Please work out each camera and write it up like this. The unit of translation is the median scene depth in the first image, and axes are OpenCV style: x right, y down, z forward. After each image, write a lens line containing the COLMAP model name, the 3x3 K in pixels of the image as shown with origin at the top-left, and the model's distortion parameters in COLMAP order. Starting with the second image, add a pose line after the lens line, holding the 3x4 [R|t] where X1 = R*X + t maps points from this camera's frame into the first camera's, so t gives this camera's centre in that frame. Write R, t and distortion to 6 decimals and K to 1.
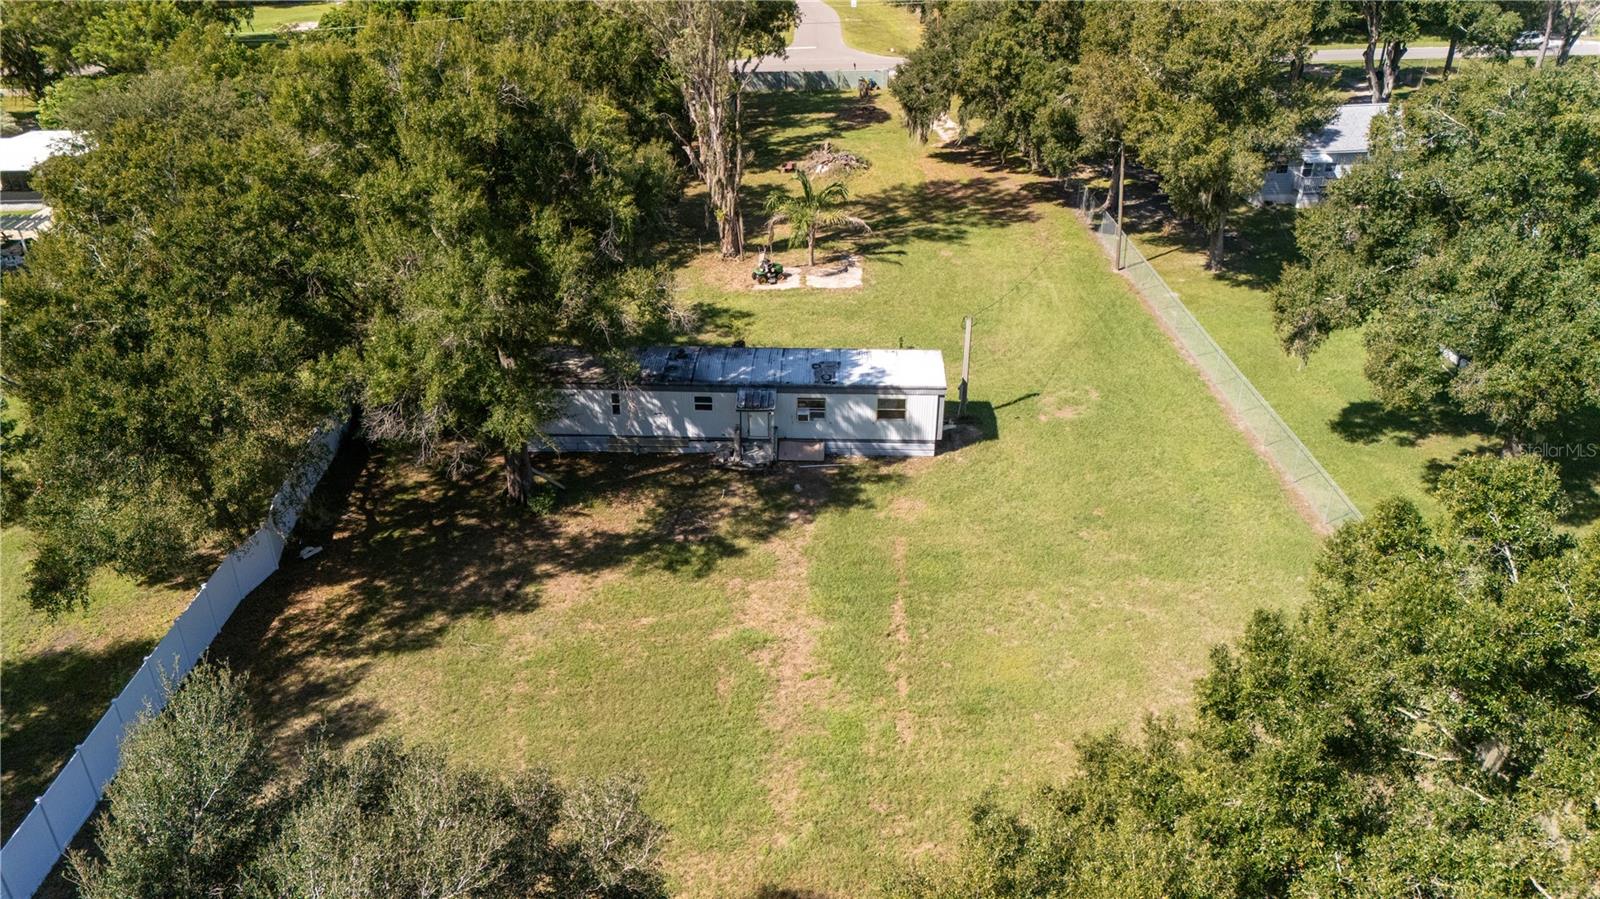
lens RADIAL K [[1161.5, 0, 800.0], [0, 1161.5, 449.5], [0, 0, 1]] dist [0.101963, -0.120331]
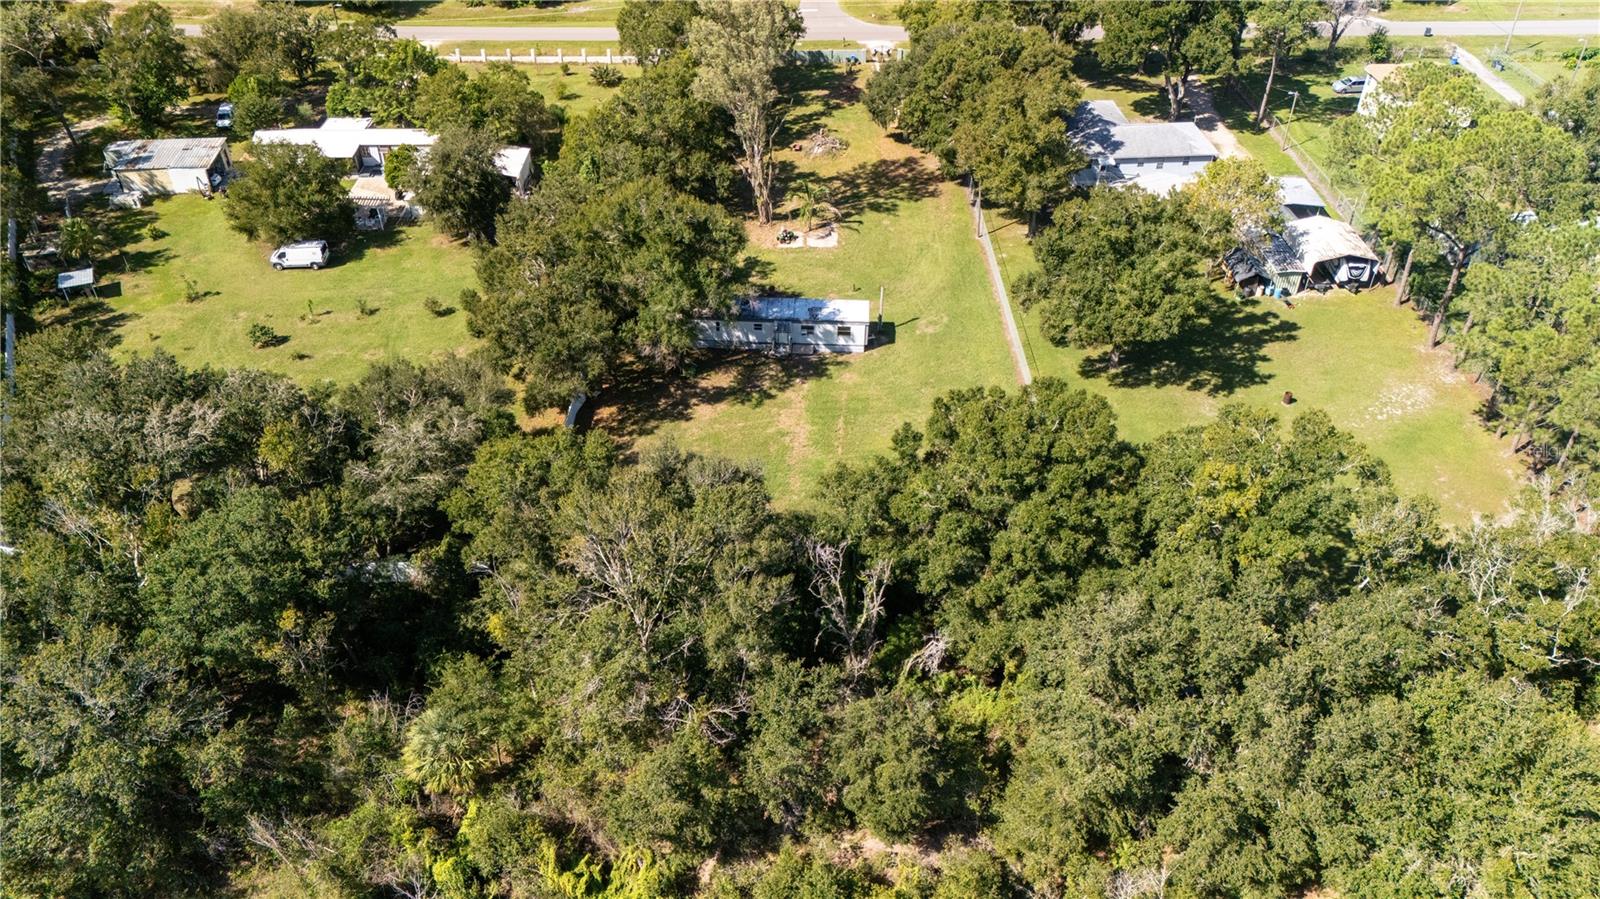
lens RADIAL K [[1161.5, 0, 800.0], [0, 1161.5, 449.5], [0, 0, 1]] dist [0.101963, -0.120331]
pose [[0.999868, 0.016266, 0.000137, 0.000577], [-0.016070, 0.986450, 0.163271, -0.162888], [0.002521, -0.163251, 0.986581, -1.145413]]
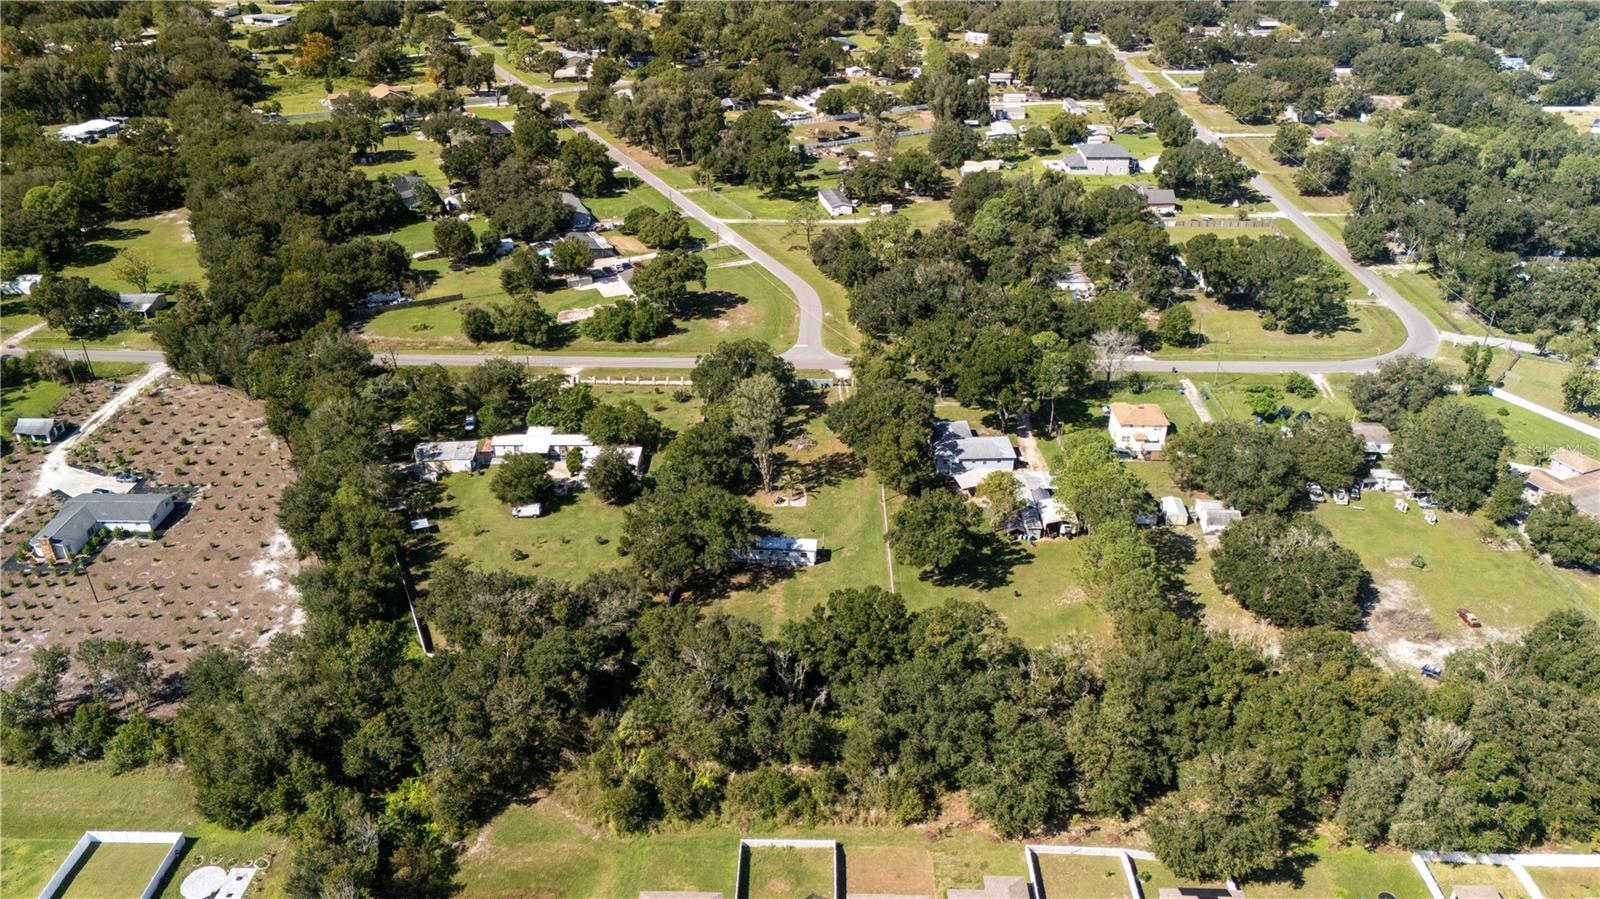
lens RADIAL K [[1161.5, 0, 800.0], [0, 1161.5, 449.5], [0, 0, 1]] dist [0.101963, -0.120331]
pose [[0.999290, 0.028432, -0.024716, 0.155543], [-0.027959, 0.999423, 0.019277, -0.495940], [0.025250, -0.018572, 0.999509, -3.242480]]
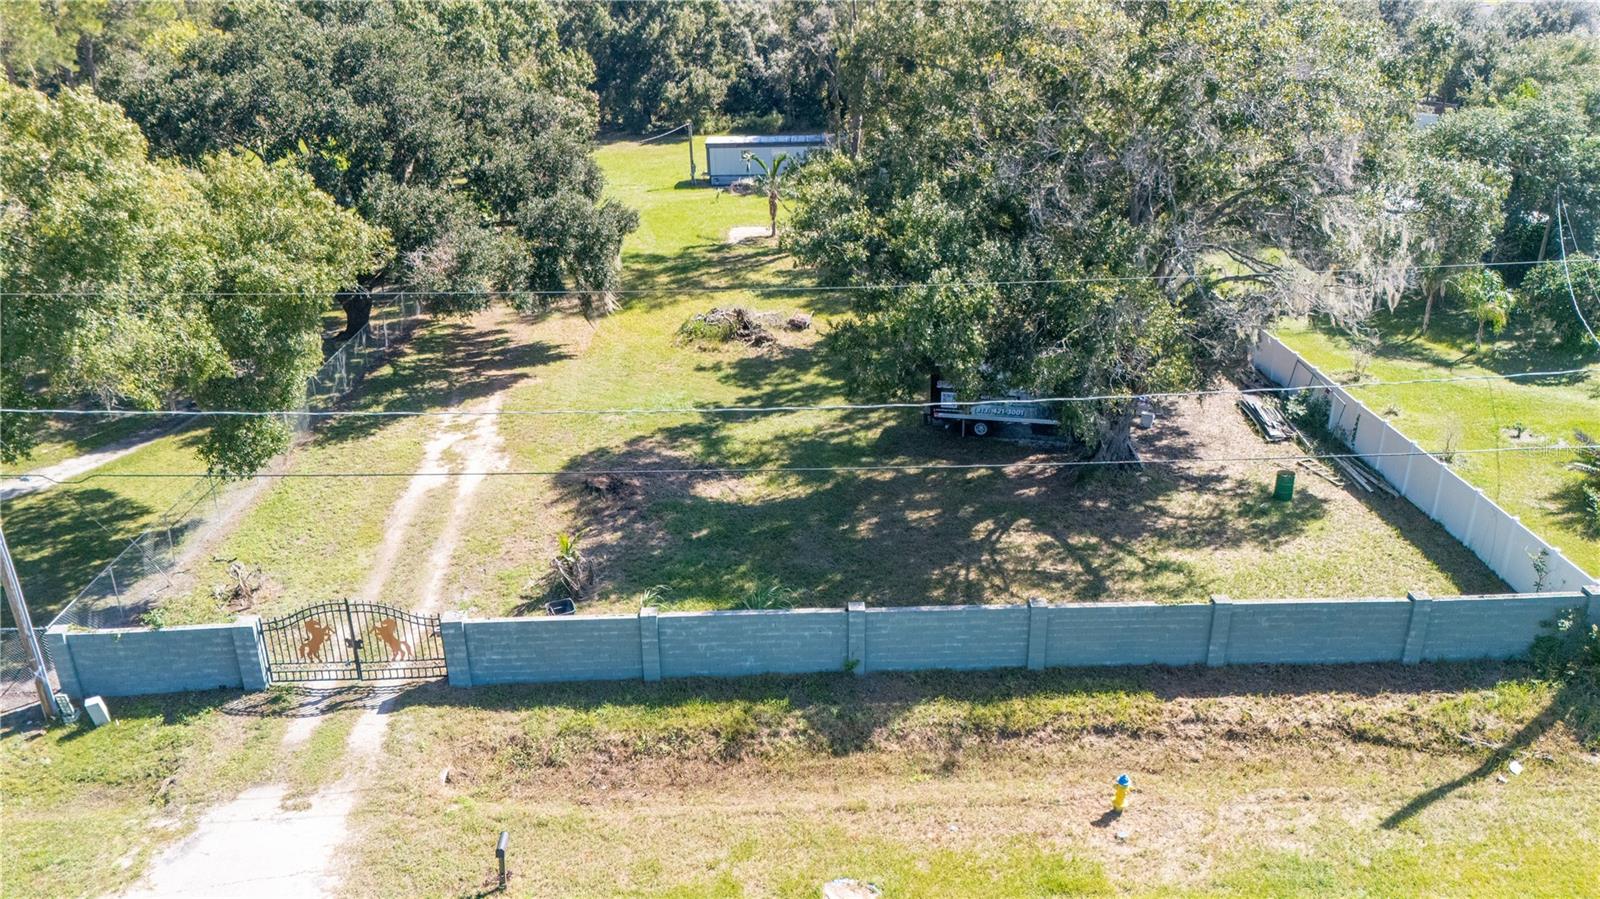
lens RADIAL K [[1161.5, 0, 800.0], [0, 1161.5, 449.5], [0, 0, 1]] dist [0.101963, -0.120331]
pose [[-0.999632, 0.027031, -0.002355, -0.008067], [0.015176, 0.628925, 0.777318, -1.226344], [0.022492, 0.776996, -0.629103, 2.546077]]
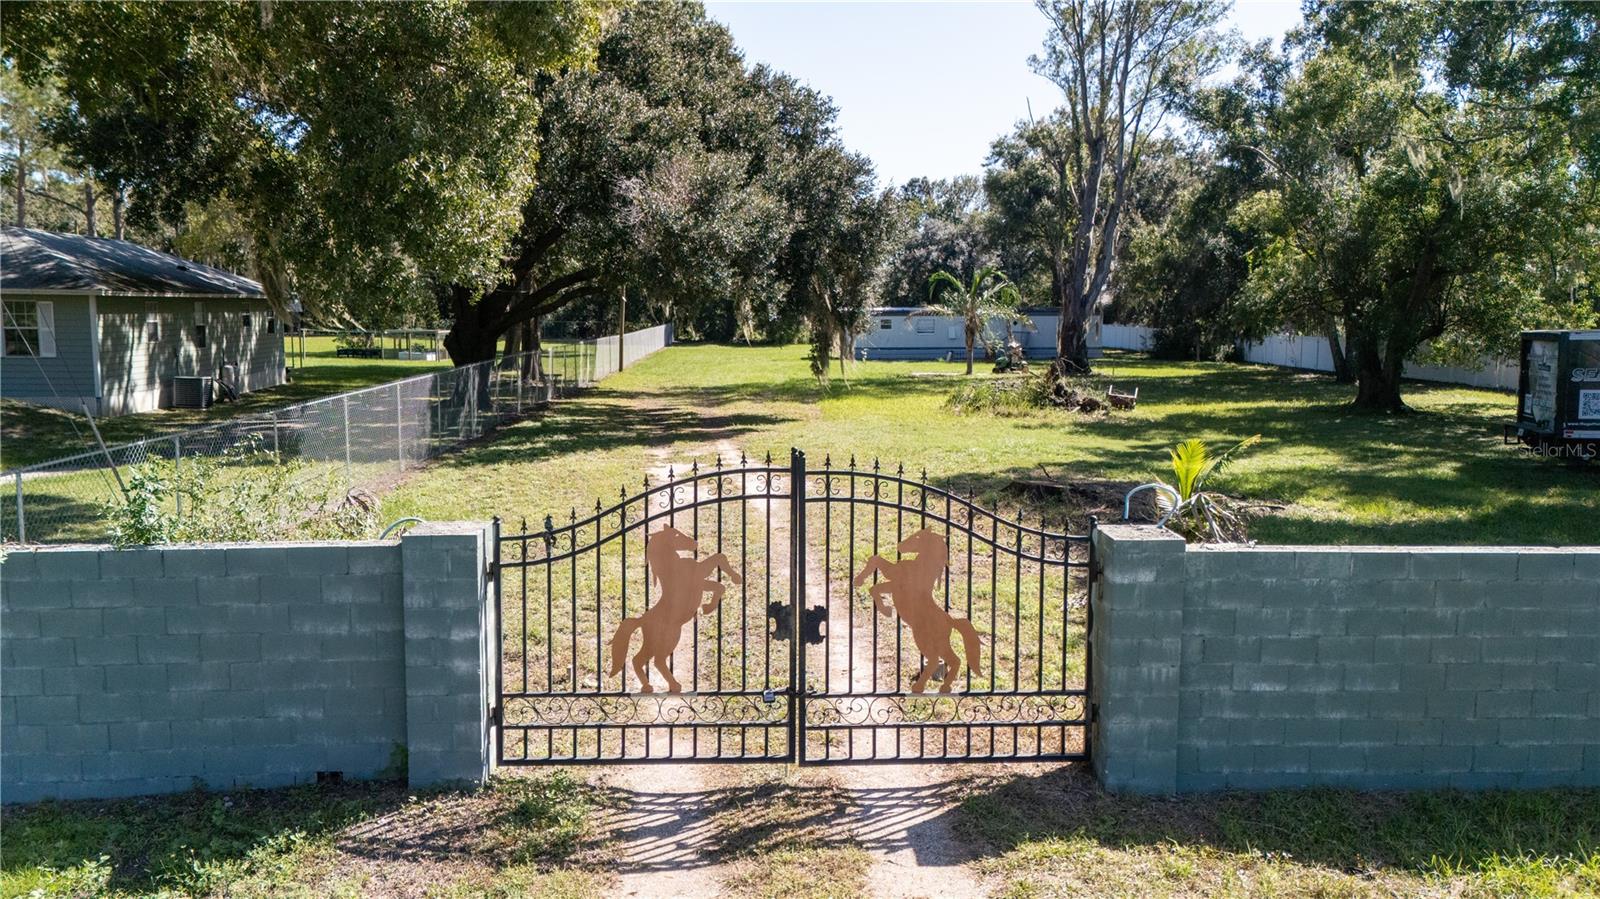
lens RADIAL K [[1161.5, 0, 800.0], [0, 1161.5, 449.5], [0, 0, 1]] dist [0.101963, -0.120331]
pose [[-0.999832, 0.010465, -0.015020, 0.233909], [-0.000292, 0.811253, 0.584695, -0.803980], [0.018304, 0.584601, -0.811114, 2.357730]]
